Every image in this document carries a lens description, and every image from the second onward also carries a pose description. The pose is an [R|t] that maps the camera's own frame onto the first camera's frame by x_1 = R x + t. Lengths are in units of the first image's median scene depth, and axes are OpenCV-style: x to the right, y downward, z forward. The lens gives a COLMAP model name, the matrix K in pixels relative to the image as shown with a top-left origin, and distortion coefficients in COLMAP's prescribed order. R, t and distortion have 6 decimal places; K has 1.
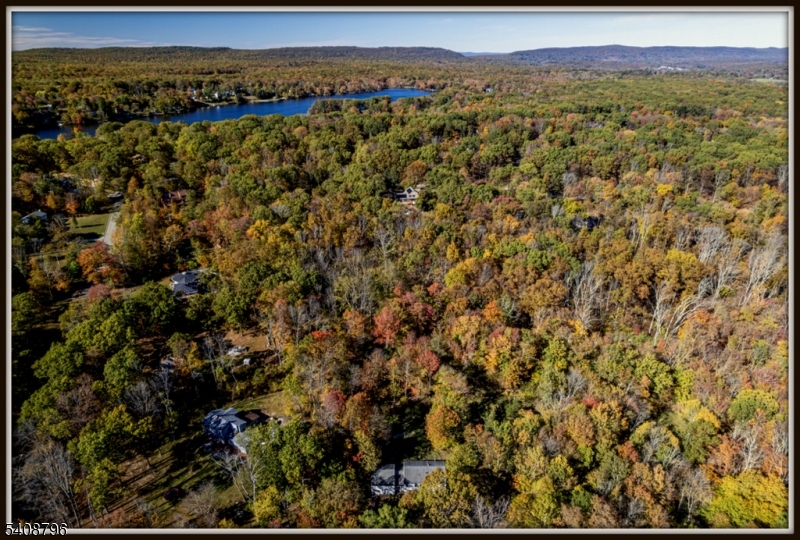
lens RADIAL K [[496.3, 0, 400.0], [0, 496.3, 270.0], [0, 0, 1]] dist [-0.079798, 0.071283]
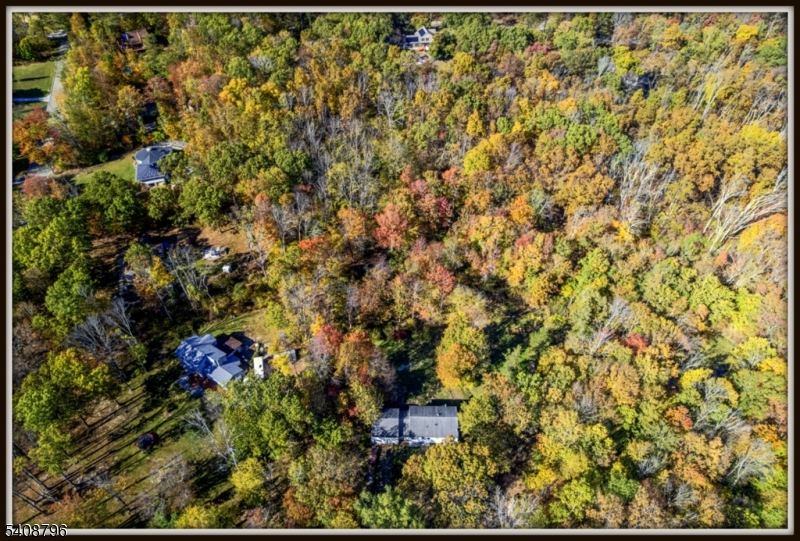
lens RADIAL K [[496.3, 0, 400.0], [0, 496.3, 270.5], [0, 0, 1]] dist [-0.079798, 0.071283]
pose [[0.999797, 0.013664, -0.014811, 0.000499], [-0.008081, 0.945163, 0.326499, -0.089589], [0.018460, -0.326313, 0.945081, 0.200843]]
